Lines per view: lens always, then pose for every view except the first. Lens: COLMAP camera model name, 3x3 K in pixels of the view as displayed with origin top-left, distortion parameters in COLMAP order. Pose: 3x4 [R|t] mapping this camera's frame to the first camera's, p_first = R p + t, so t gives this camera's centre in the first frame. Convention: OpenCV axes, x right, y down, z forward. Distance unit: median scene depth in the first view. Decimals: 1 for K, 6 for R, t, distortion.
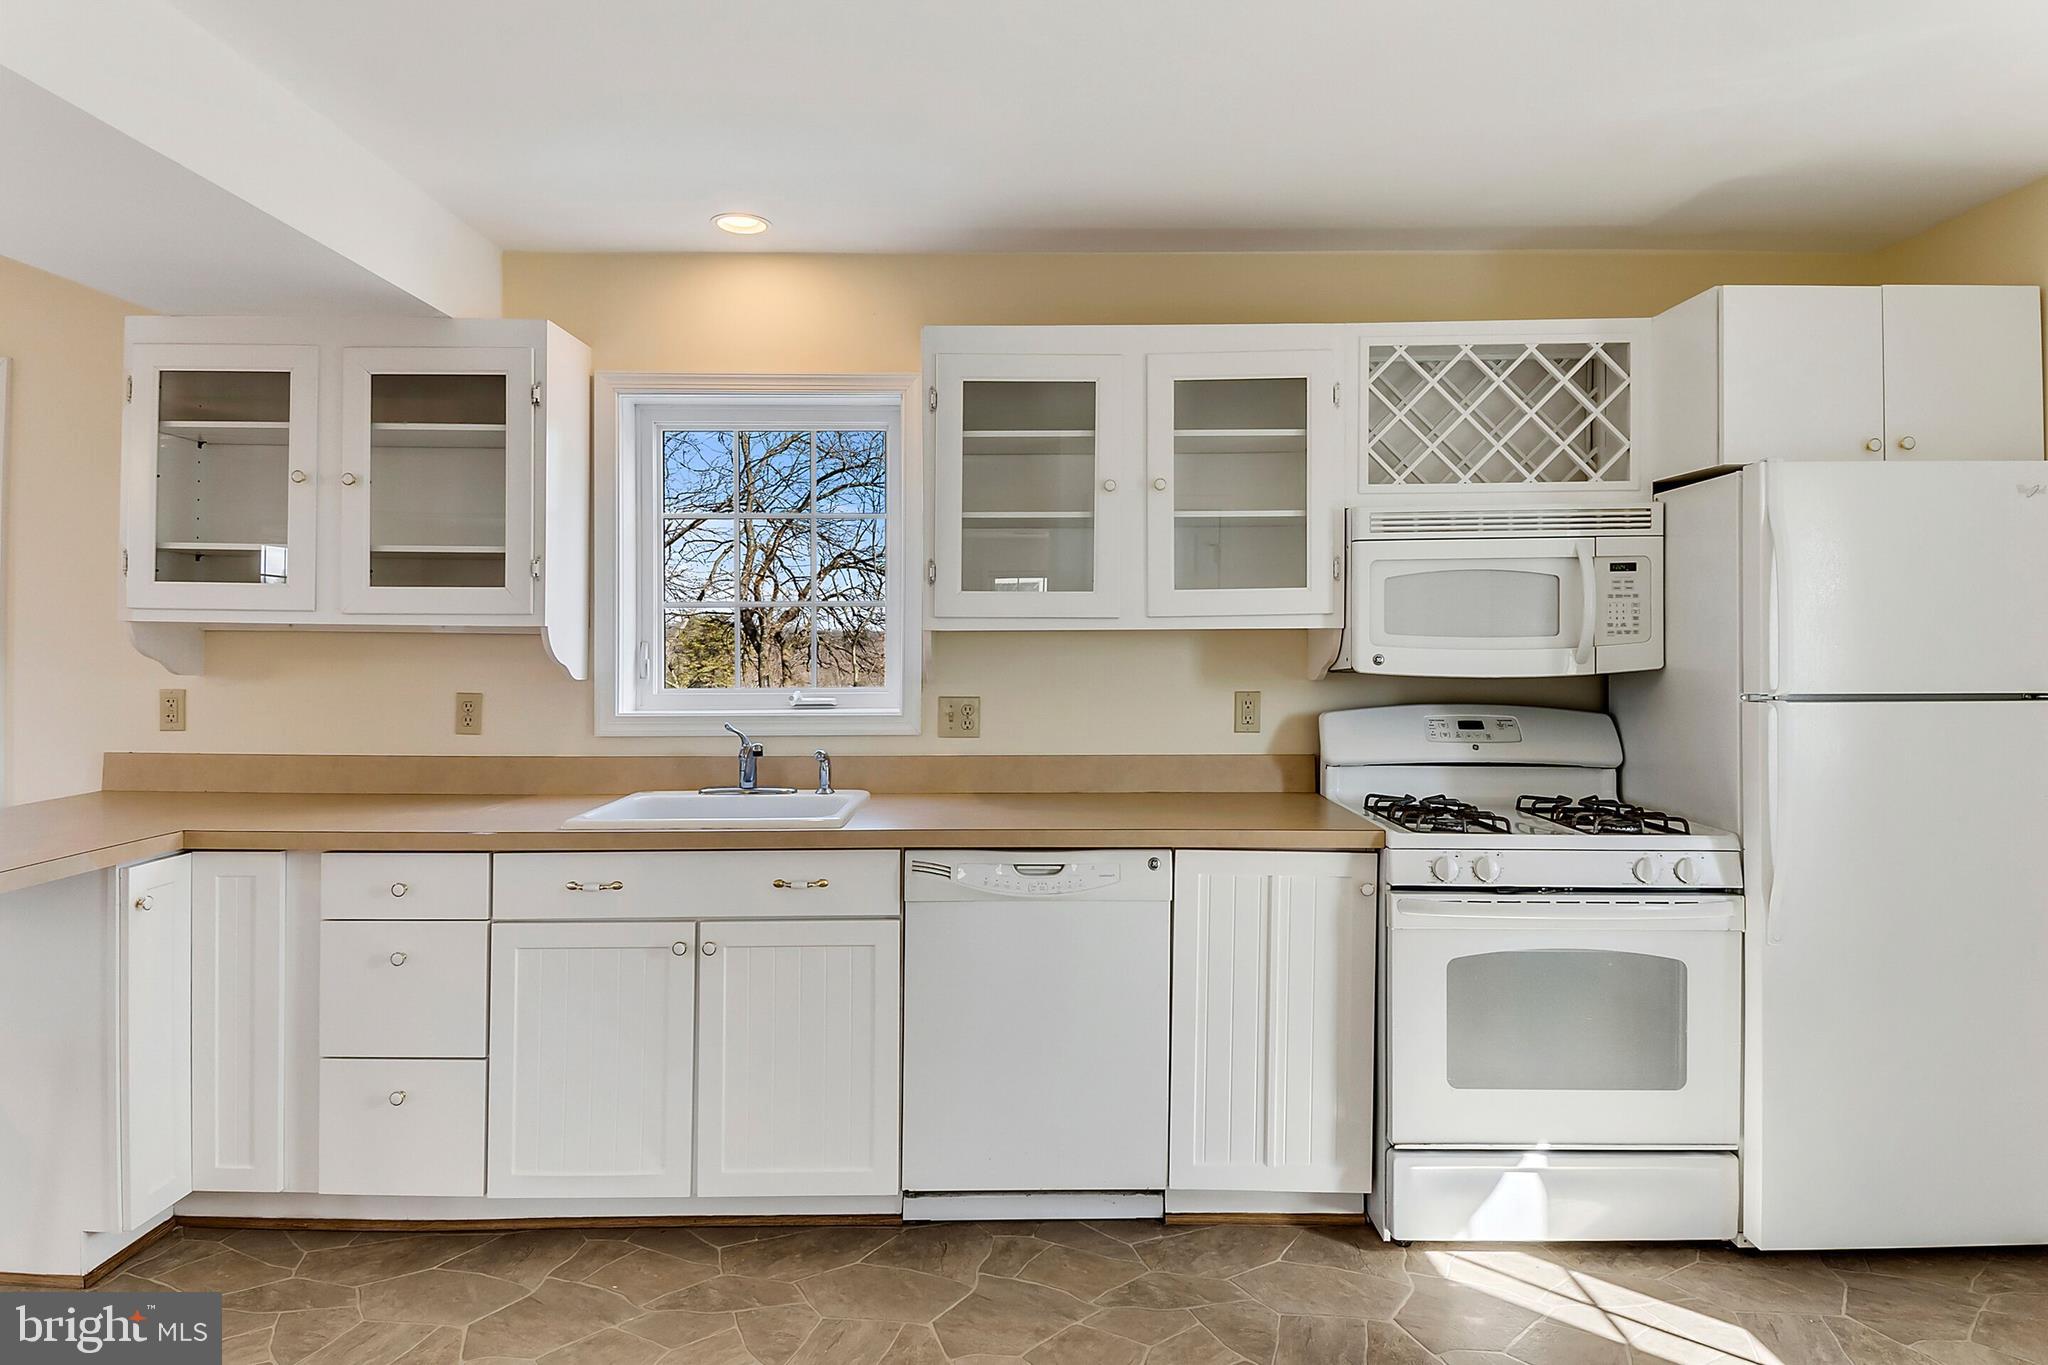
lens RADIAL K [[1213.4, 0, 1013.4], [0, 1213.4, 644.8], [0, 0, 1]] dist [0.024830, -0.019464]
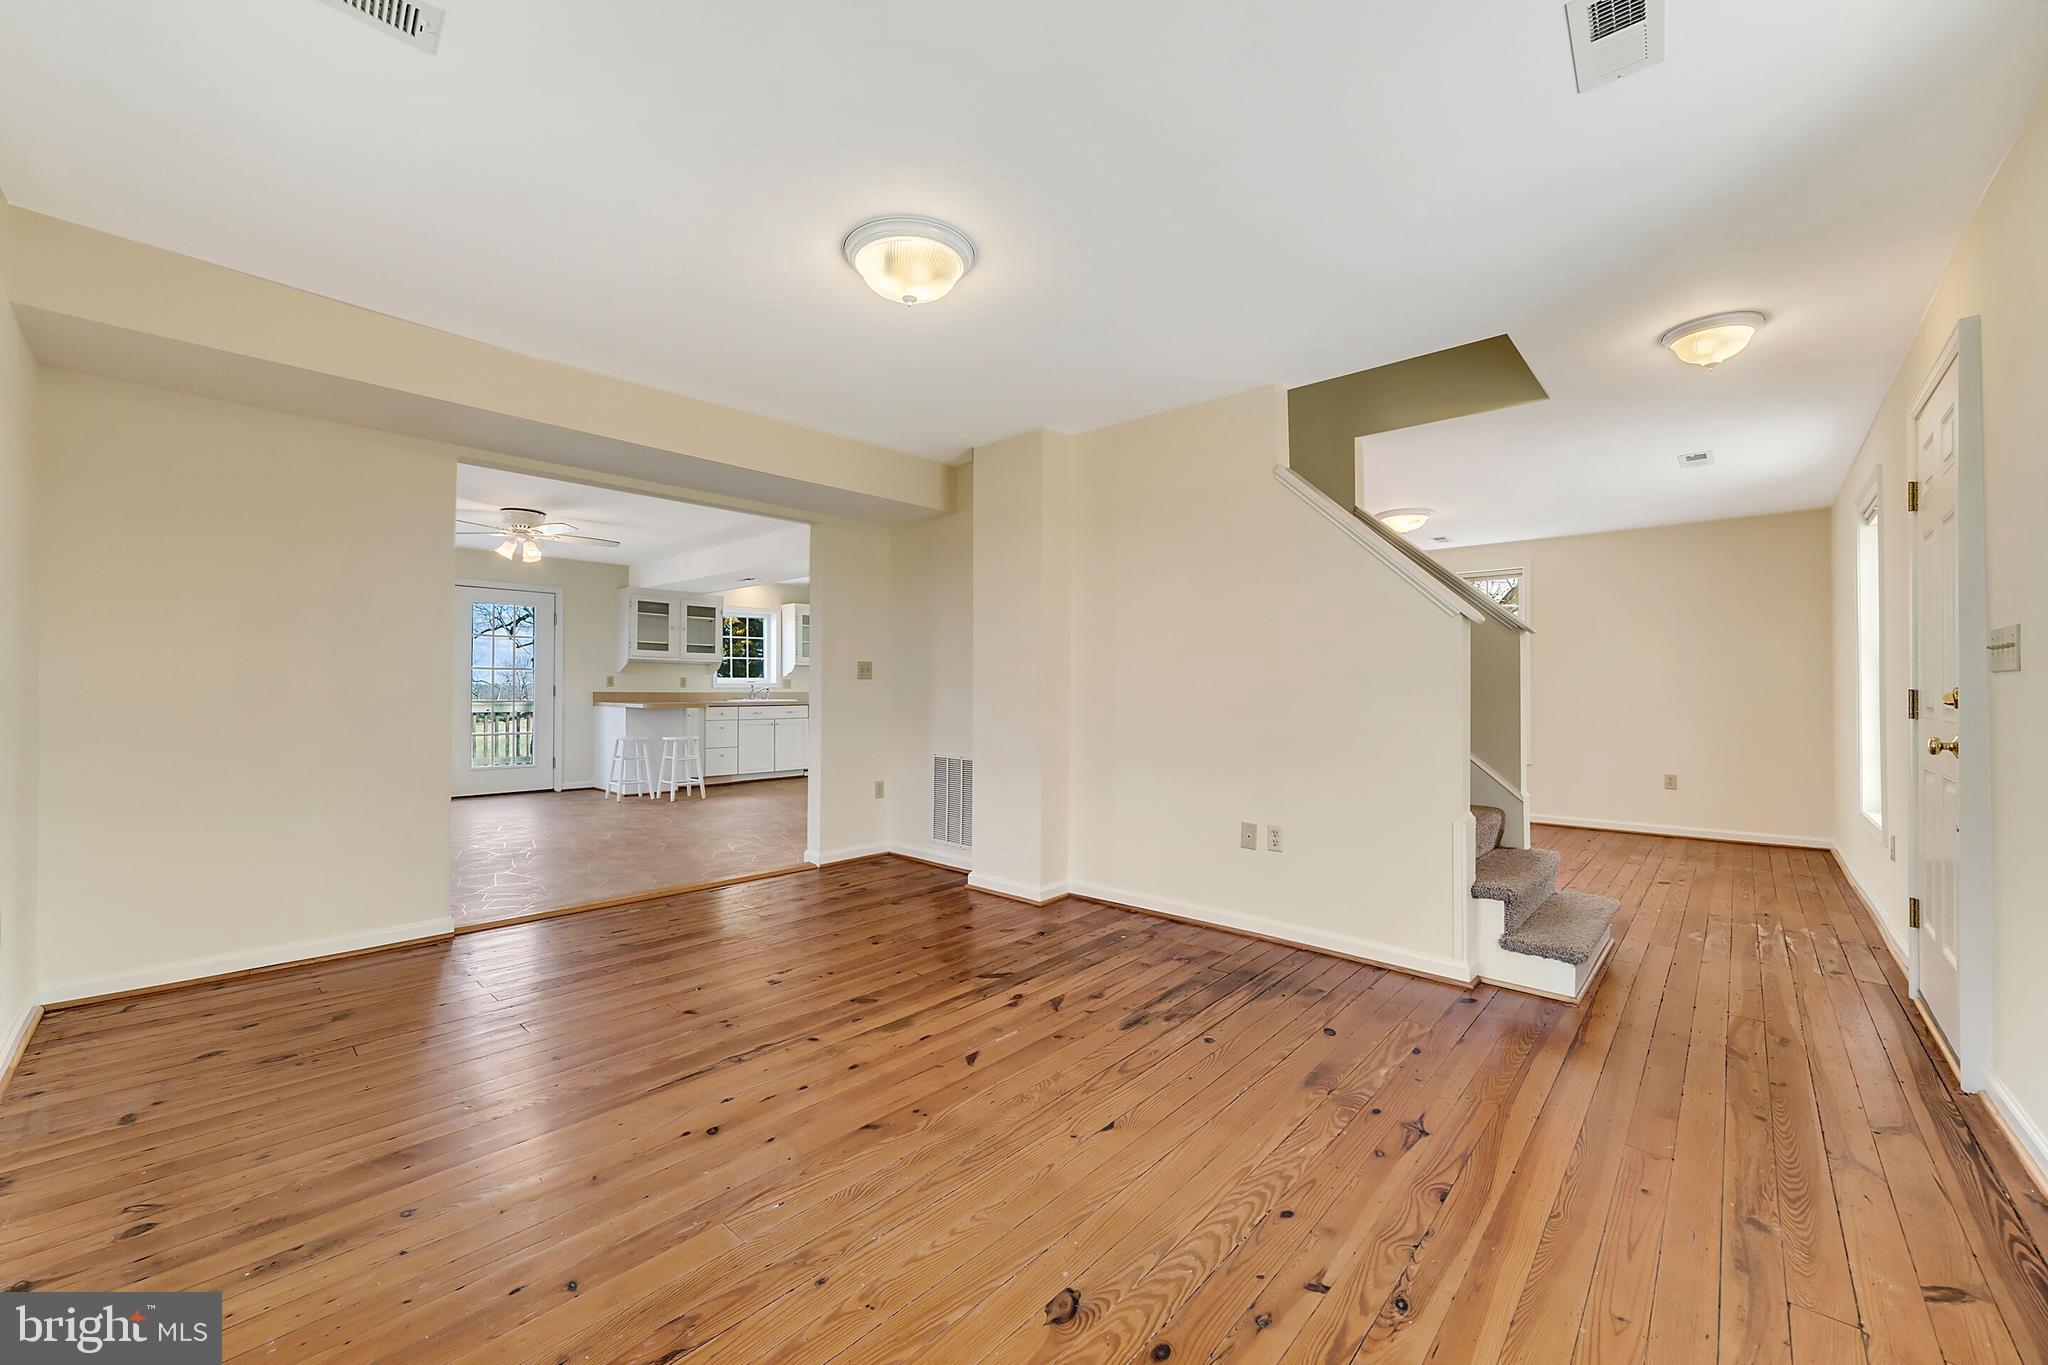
lens RADIAL K [[794.0, 0, 1013.8], [0, 794.0, 676.9], [0, 0, 1]] dist [-0.017246, 0.002323]
pose [[0.680435, 0.010515, 0.732733, -1.875169], [-0.003716, 0.999934, -0.010899, 0.070403], [-0.732799, 0.004693, 0.680429, -1.895830]]
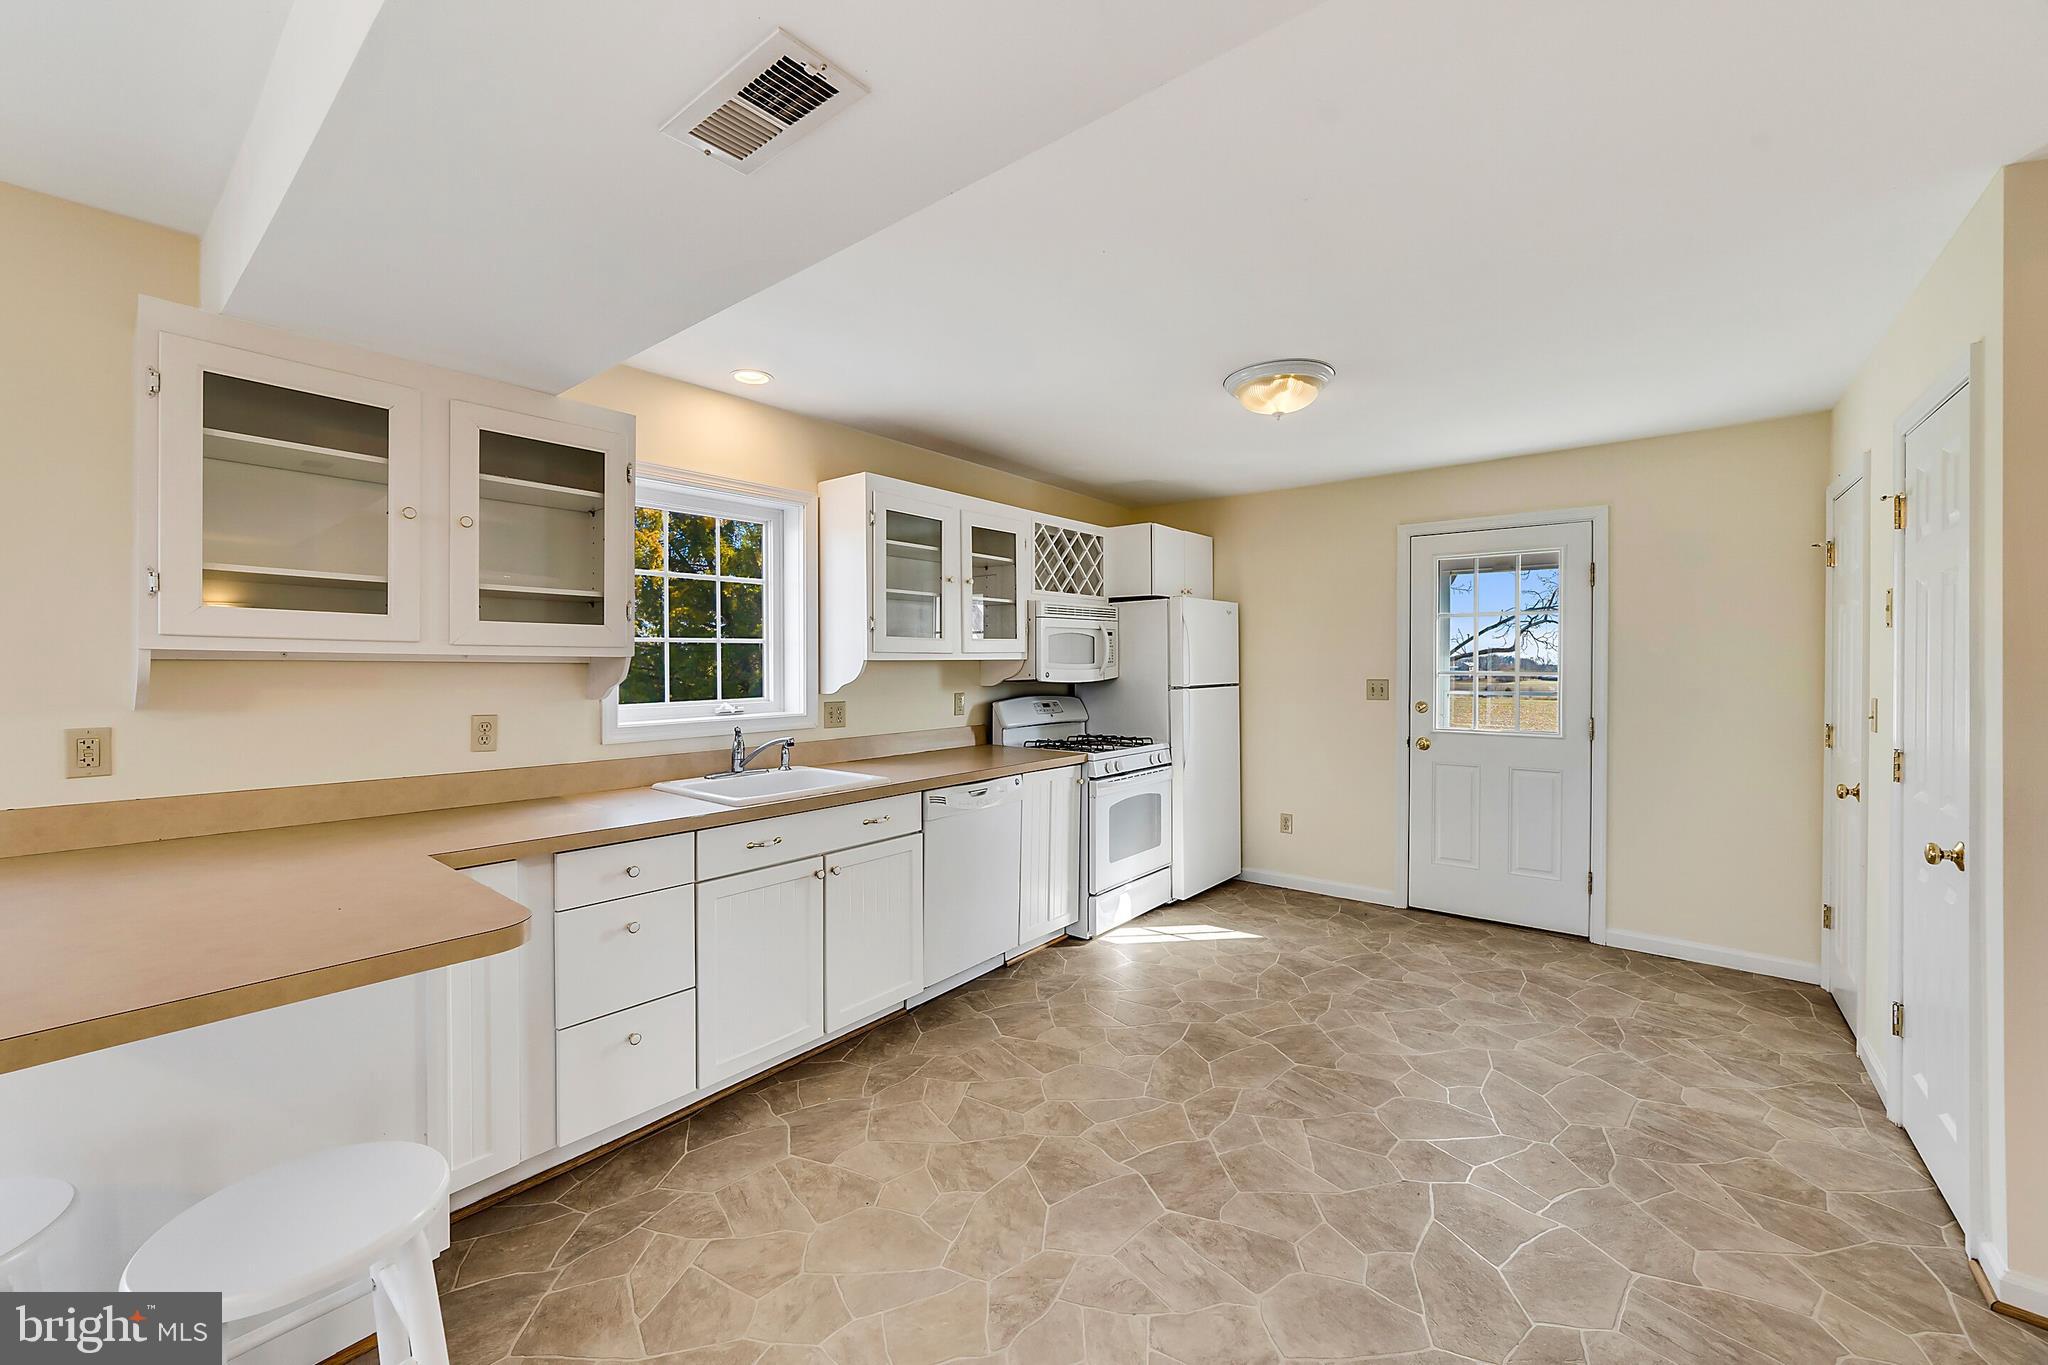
lens RADIAL K [[794.0, 0, 1010.9], [0, 794.0, 671.3], [0, 0, 1]] dist [-0.017246, 0.002323]
pose [[0.634909, -0.009637, 0.772527, -0.786137], [0.001348, 0.999935, 0.011366, -0.009643], [-0.772586, -0.006175, 0.634881, 0.181231]]
